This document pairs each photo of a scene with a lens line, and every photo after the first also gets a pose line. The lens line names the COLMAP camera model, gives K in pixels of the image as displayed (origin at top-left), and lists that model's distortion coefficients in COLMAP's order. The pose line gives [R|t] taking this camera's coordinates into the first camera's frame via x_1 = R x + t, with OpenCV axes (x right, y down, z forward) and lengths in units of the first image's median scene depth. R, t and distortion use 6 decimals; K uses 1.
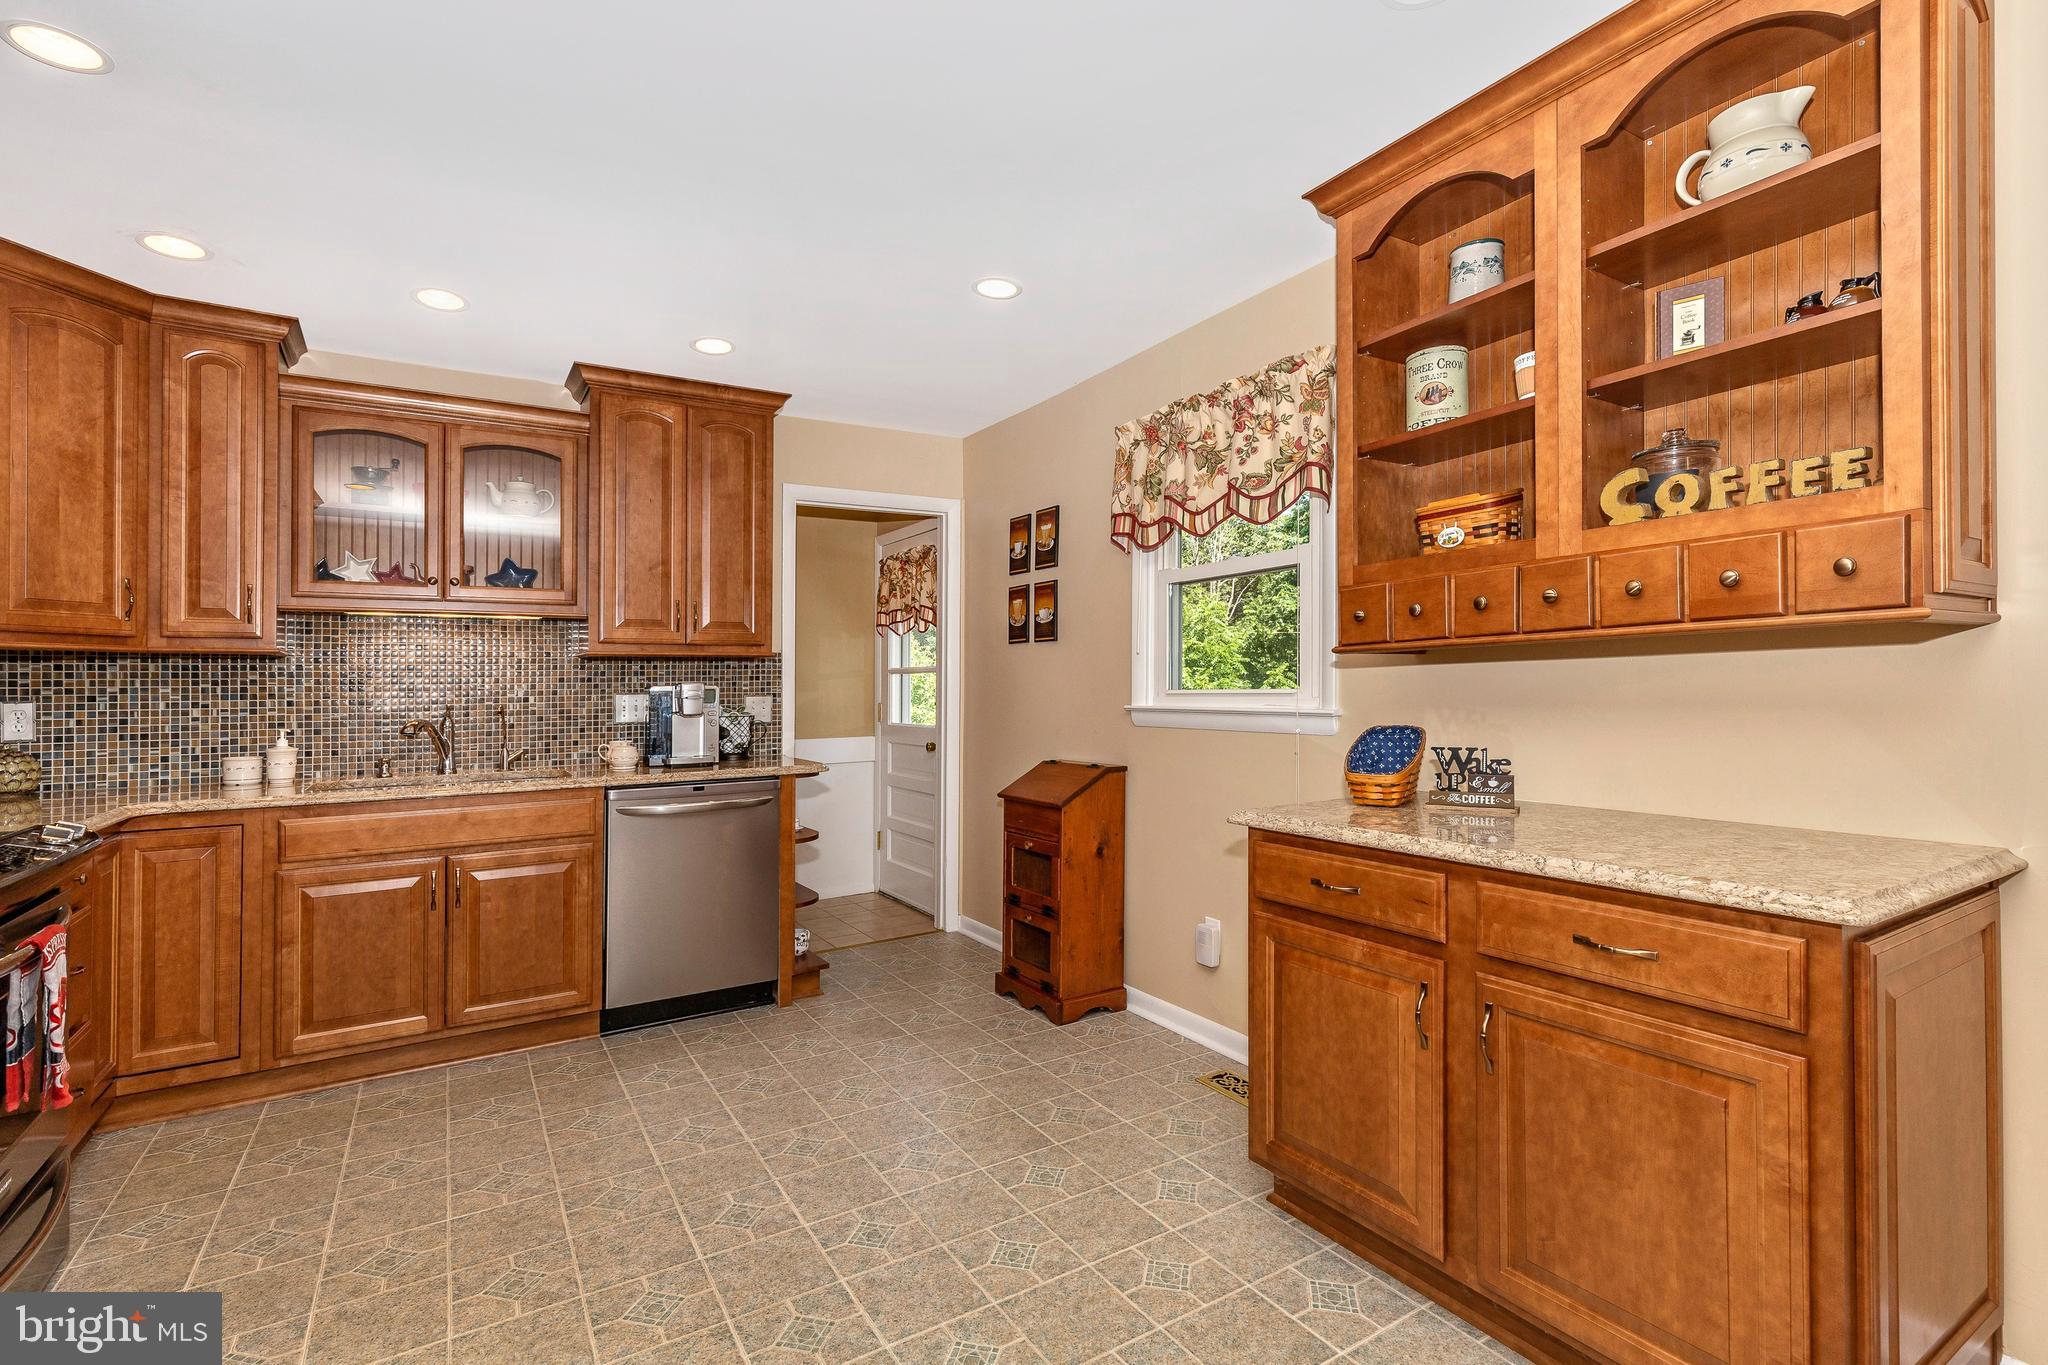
lens RADIAL K [[943.4, 0, 1027.4], [0, 943.4, 699.4], [0, 0, 1]] dist [0.014562, -0.000689]
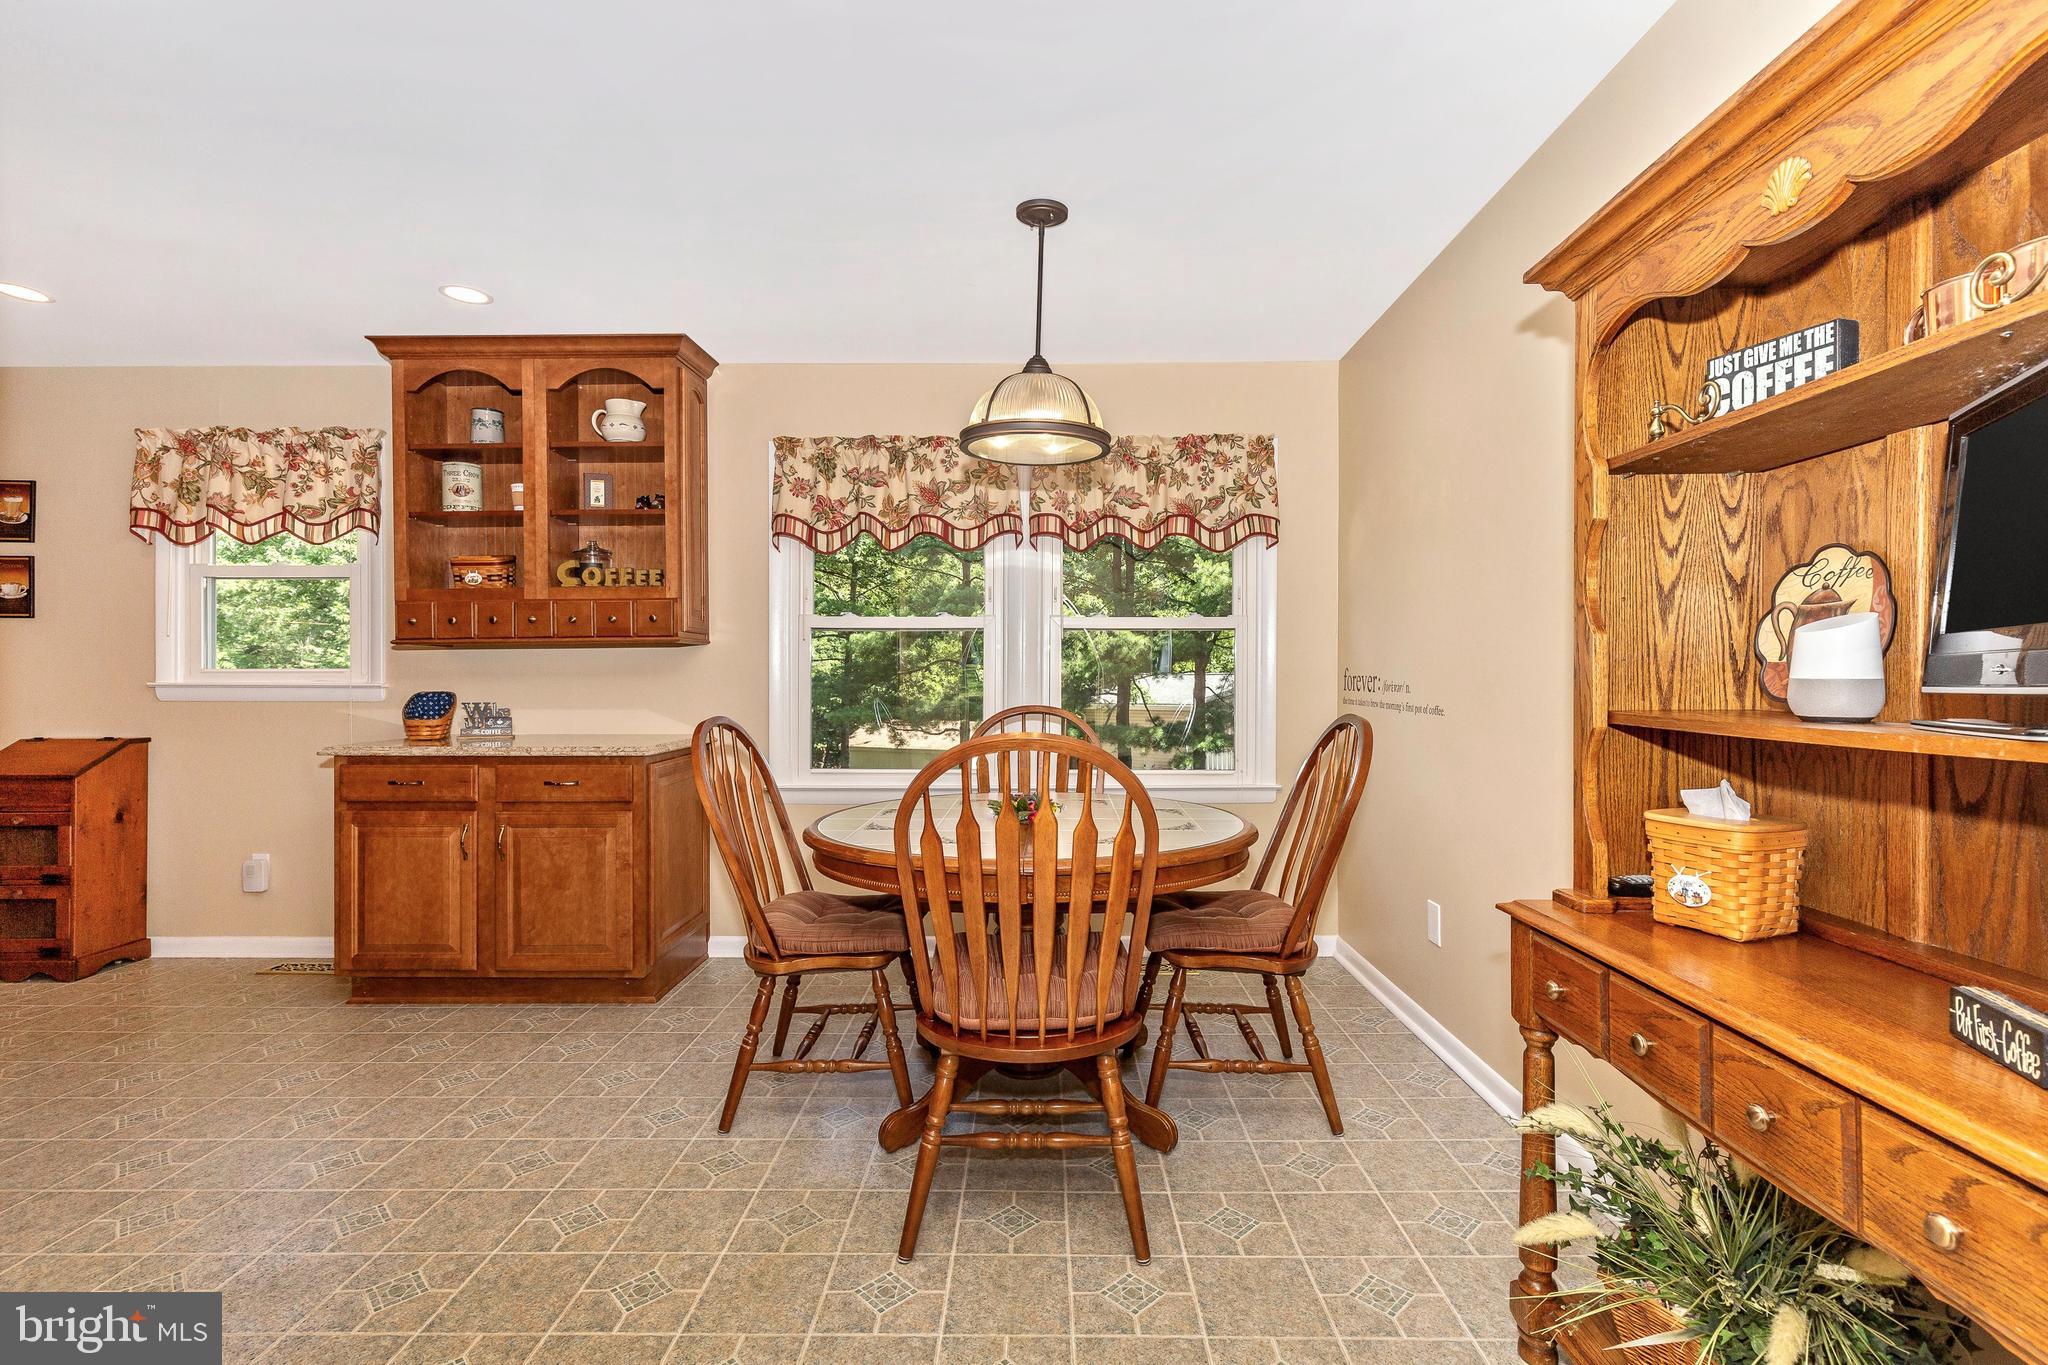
lens RADIAL K [[943.4, 0, 1031.8], [0, 943.4, 684.2], [0, 0, 1]] dist [0.014562, -0.000689]
pose [[0.543656, -0.000549, 0.839308, -0.307955], [0.004608, 0.999987, -0.002331, 0.019307], [-0.839296, 0.005134, 0.543651, -0.539092]]
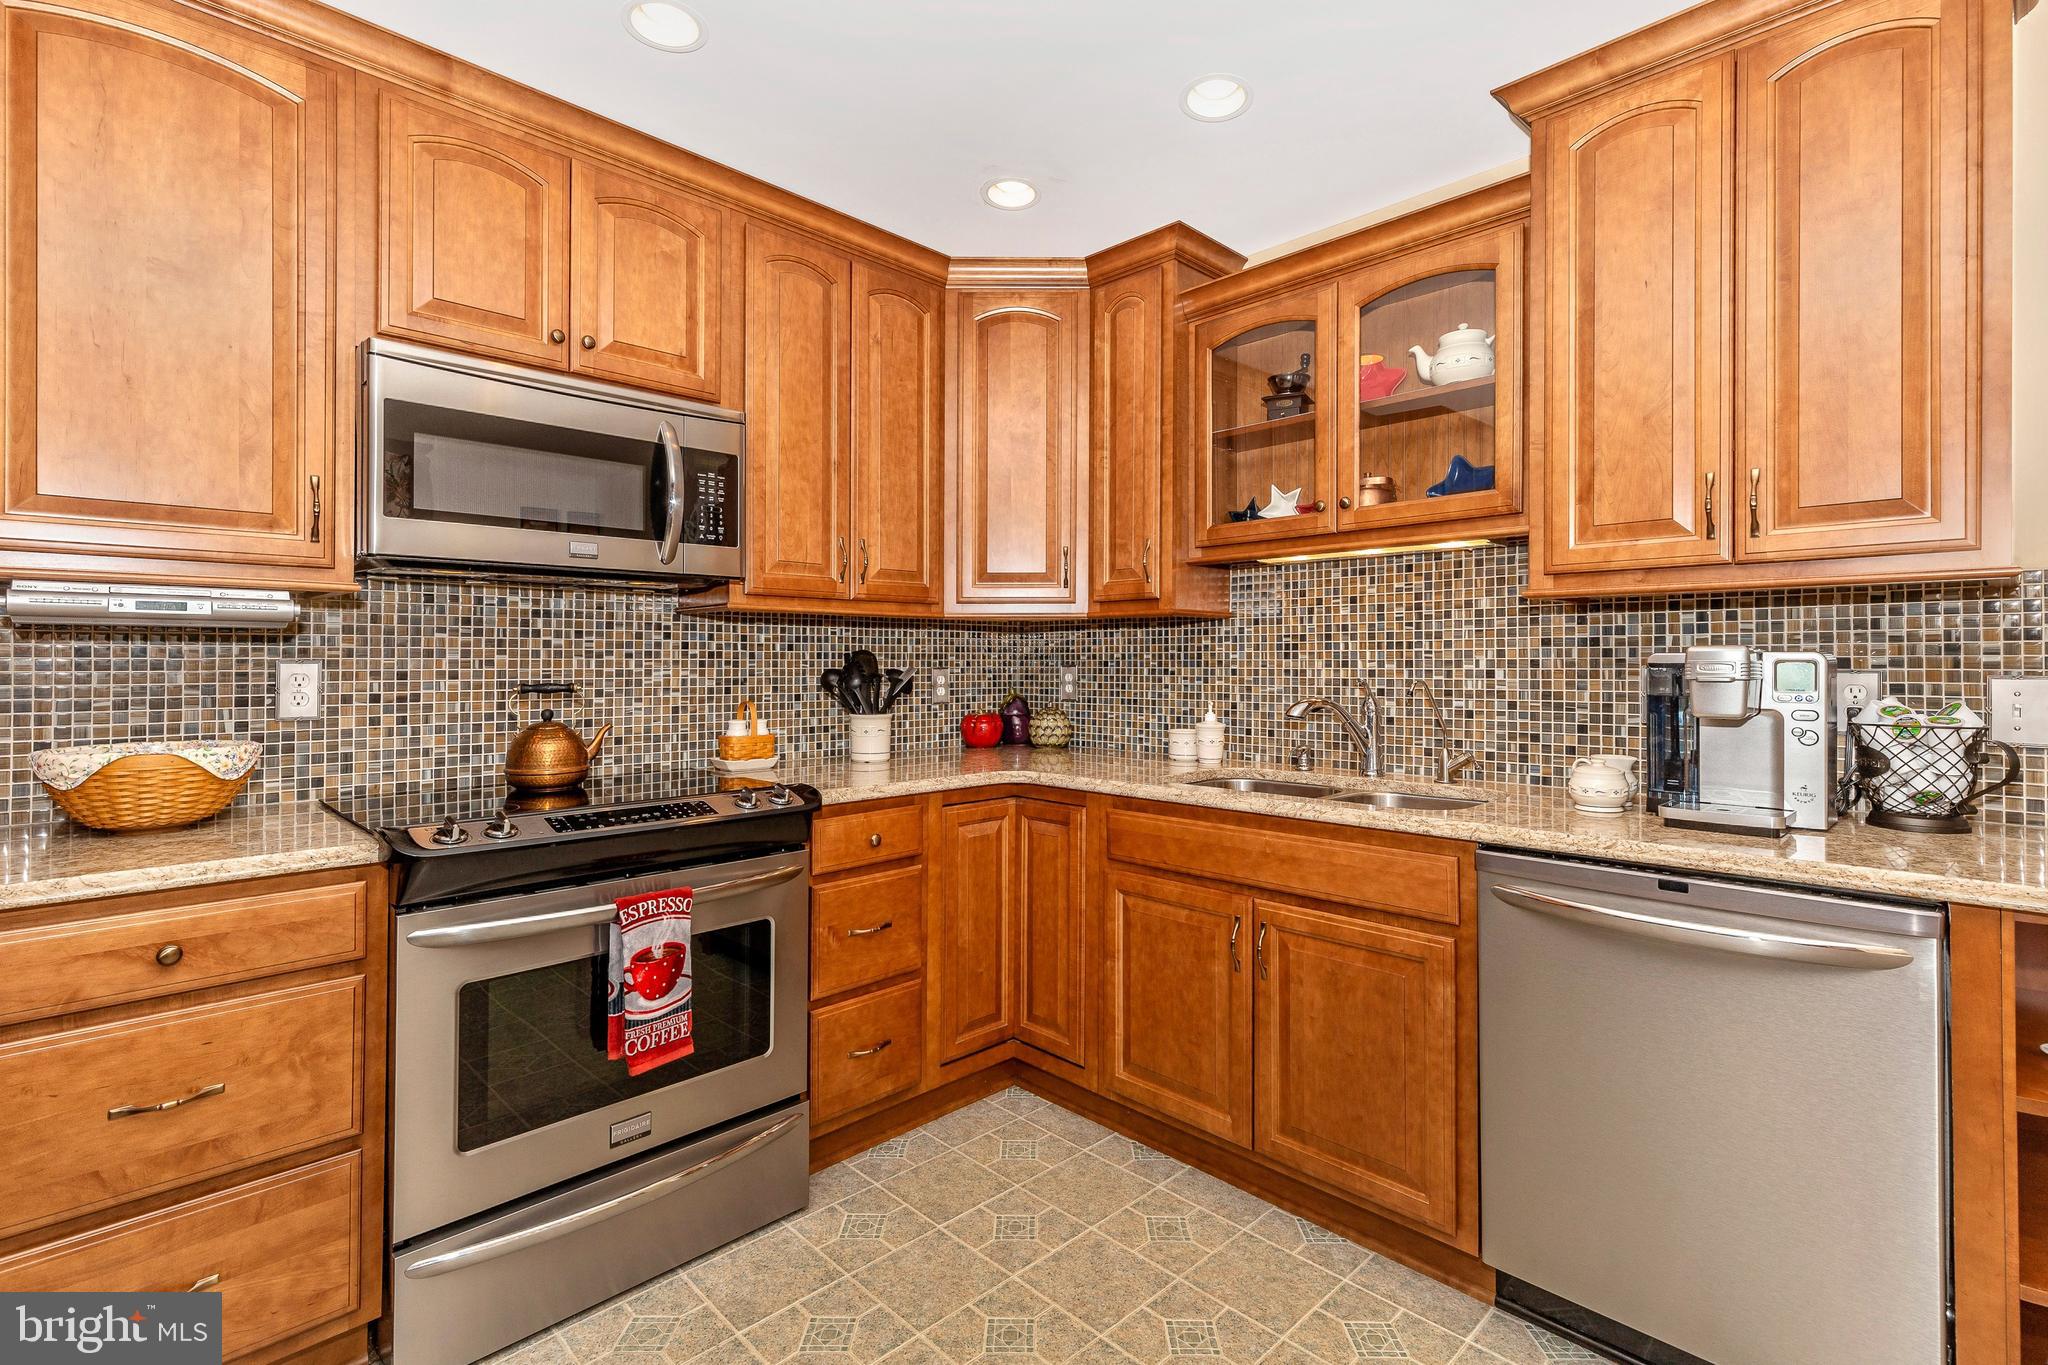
lens RADIAL K [[943.4, 0, 1020.8], [0, 943.4, 652.6], [0, 0, 1]] dist [0.014562, -0.000689]
pose [[0.215986, 0.002317, -0.976394, 0.021176], [-0.014791, 0.999890, -0.000899, -0.010508], [0.976284, 0.014636, 0.215997, 0.673855]]
